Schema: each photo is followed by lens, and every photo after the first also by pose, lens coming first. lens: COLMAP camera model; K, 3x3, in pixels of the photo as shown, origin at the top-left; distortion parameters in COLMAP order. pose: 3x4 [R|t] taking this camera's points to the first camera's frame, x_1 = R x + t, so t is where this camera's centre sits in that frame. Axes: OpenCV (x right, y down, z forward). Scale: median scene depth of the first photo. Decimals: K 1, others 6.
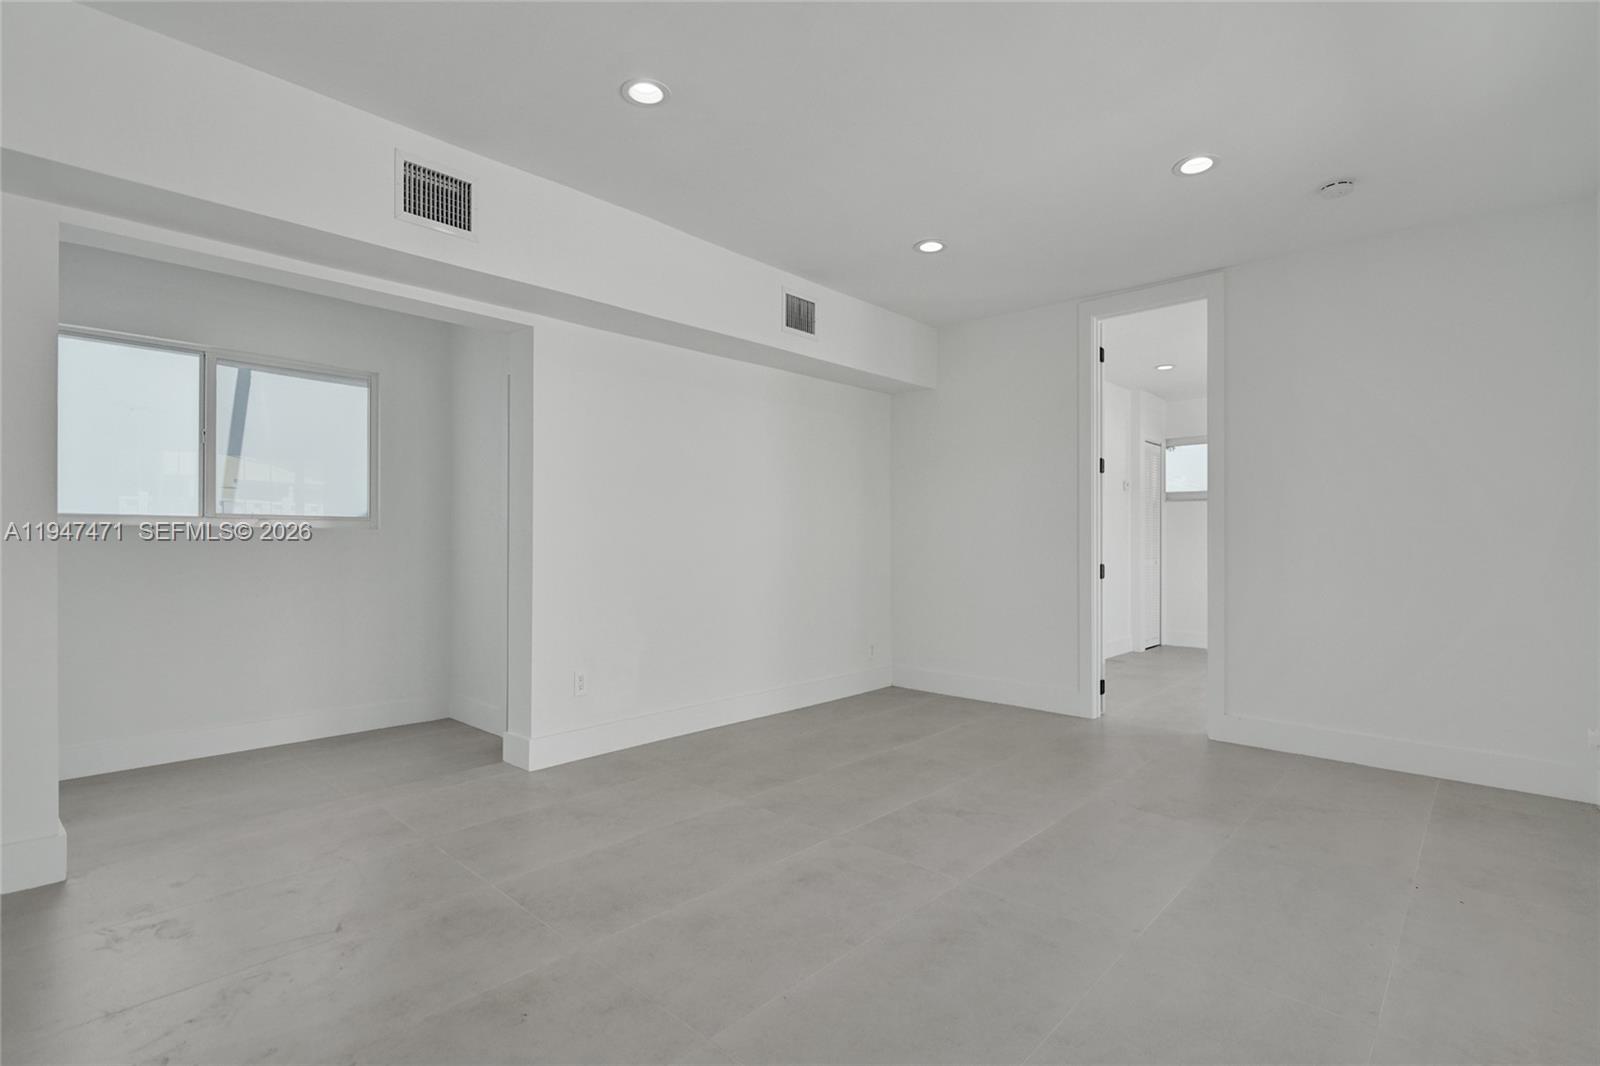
lens RADIAL K [[771.6, 0, 805.4], [0, 771.6, 552.6], [0, 0, 1]] dist [0.093886, -0.046036]
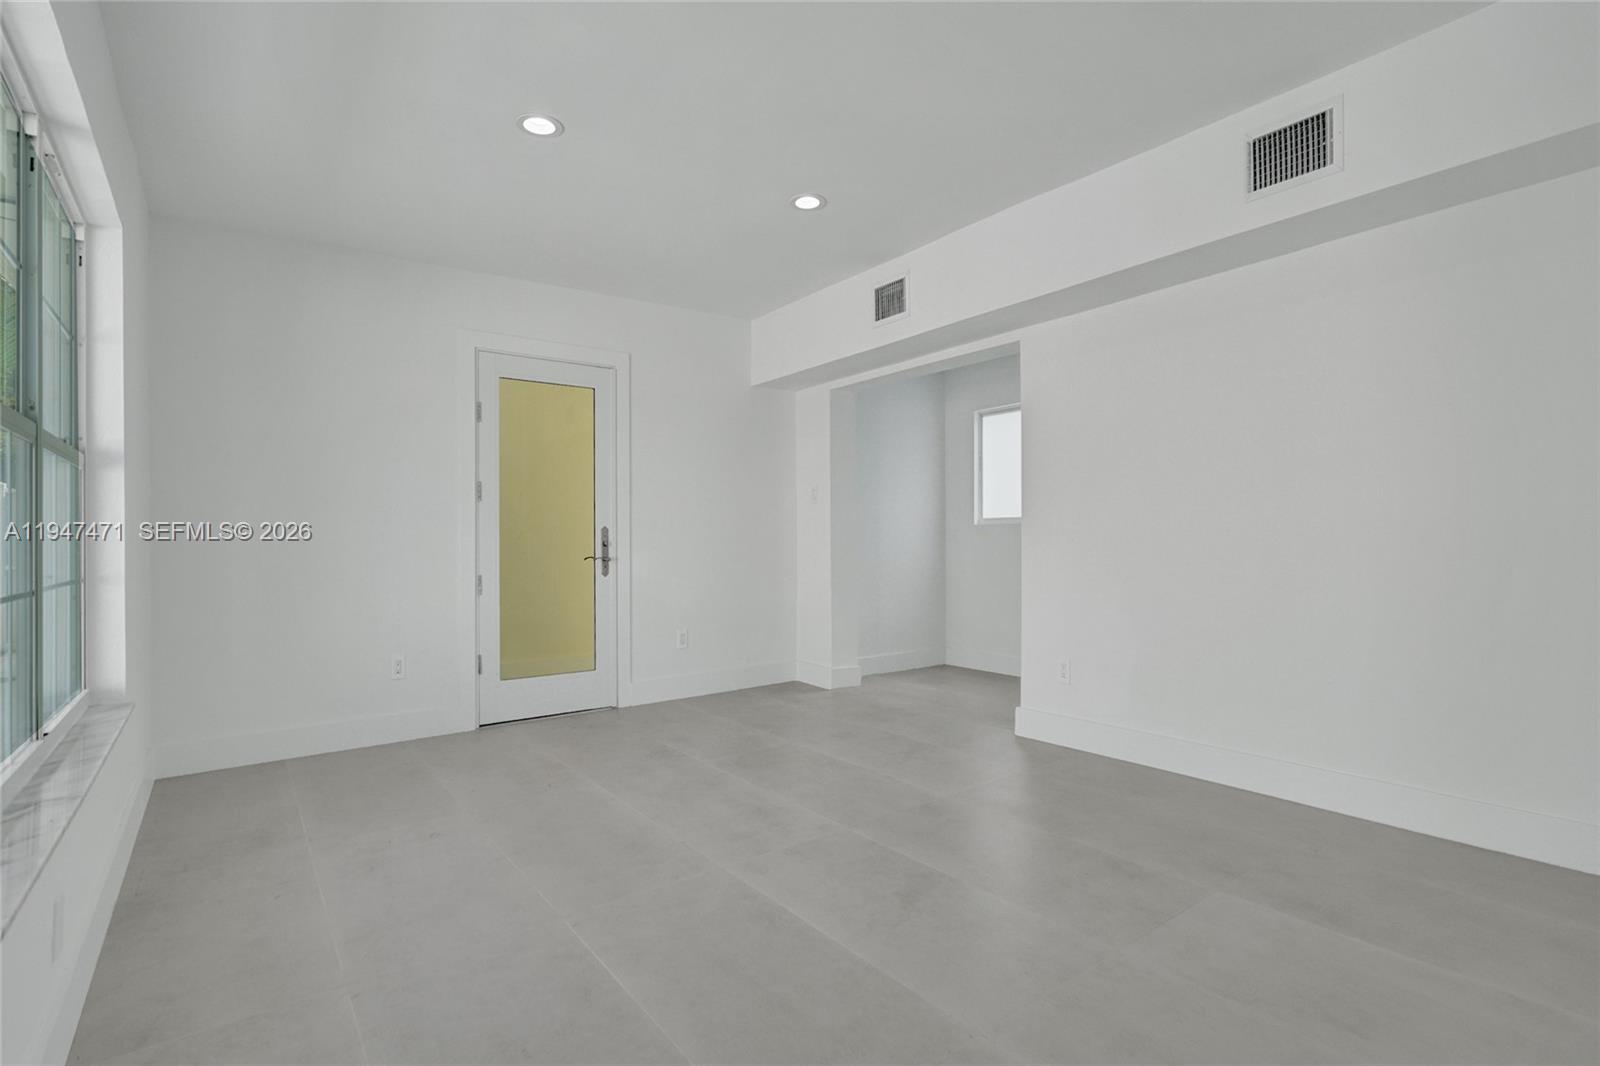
lens RADIAL K [[771.6, 0, 805.4], [0, 771.6, 552.6], [0, 0, 1]] dist [0.093886, -0.046036]
pose [[-0.157339, 0.024893, -0.987231, 0.832426], [0.001401, 0.999687, 0.024984, -0.013440], [0.987544, 0.002548, -0.157324, 0.894825]]
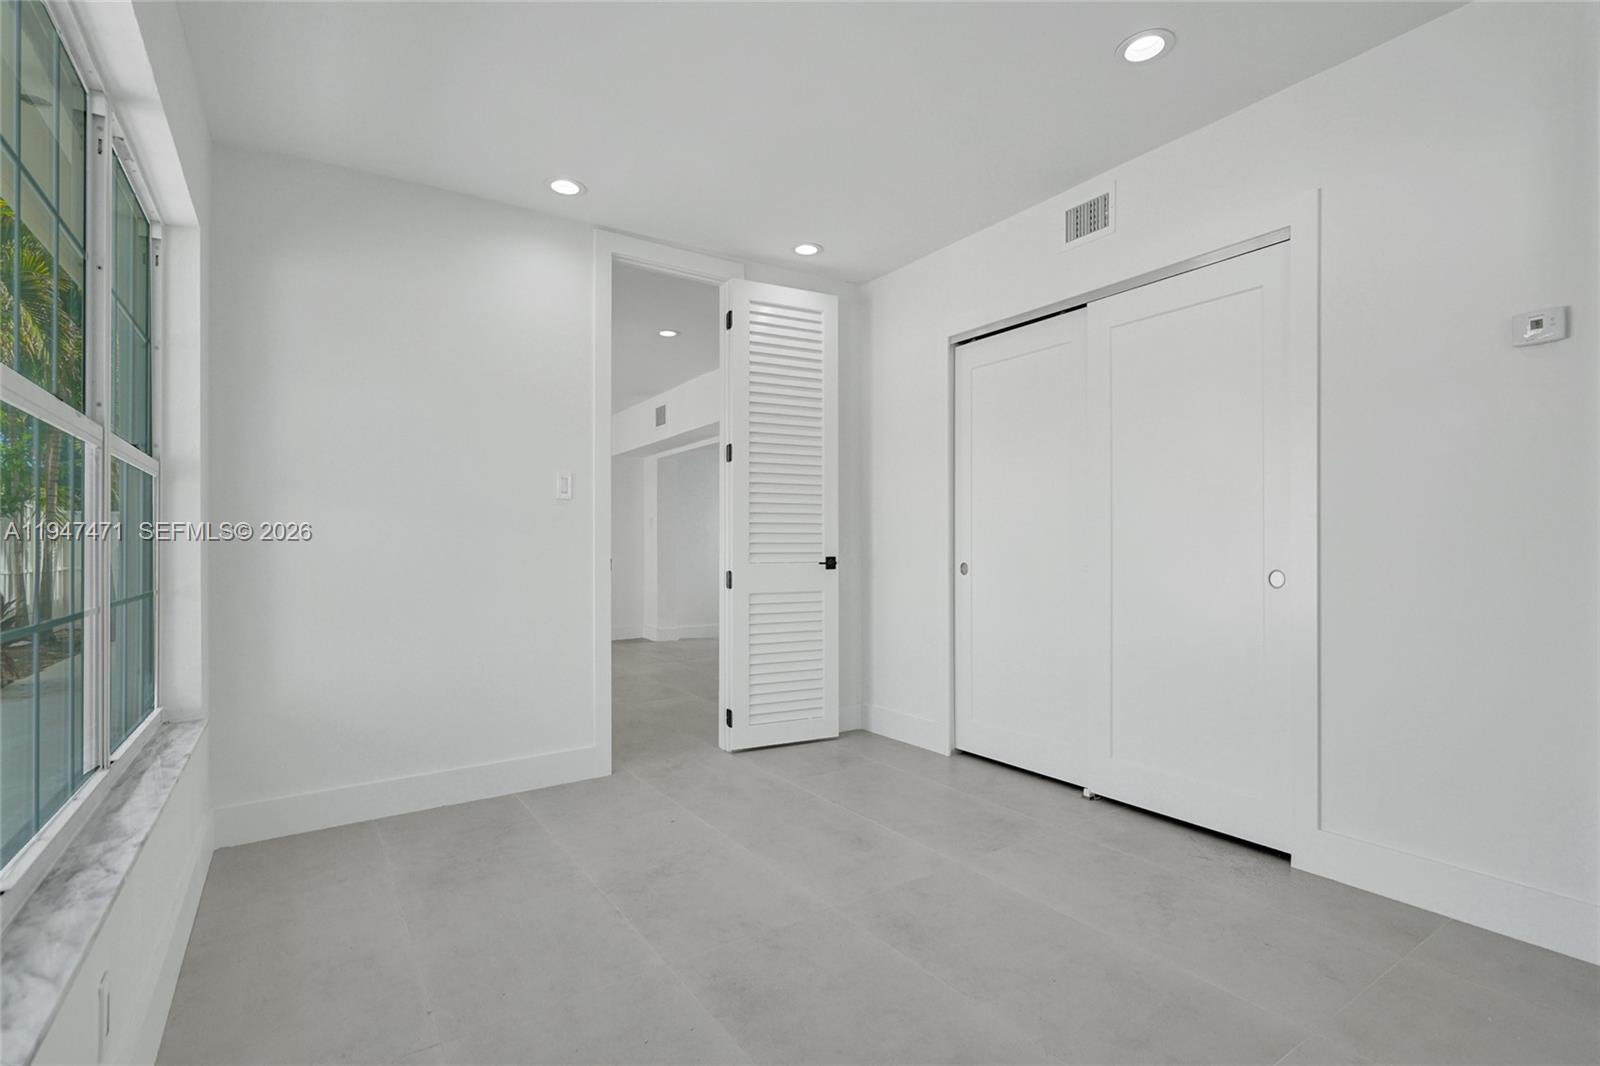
lens RADIAL K [[756.9, 0, 800.0], [0, 756.9, 533.0], [0, 0, 1]] dist [0.000821, 0.000023]
pose [[-0.198006, 0.002138, -0.980198, 0.603959], [0.017849, 0.999840, -0.001425, -0.010448], [0.980038, -0.017778, -0.198013, 0.668015]]
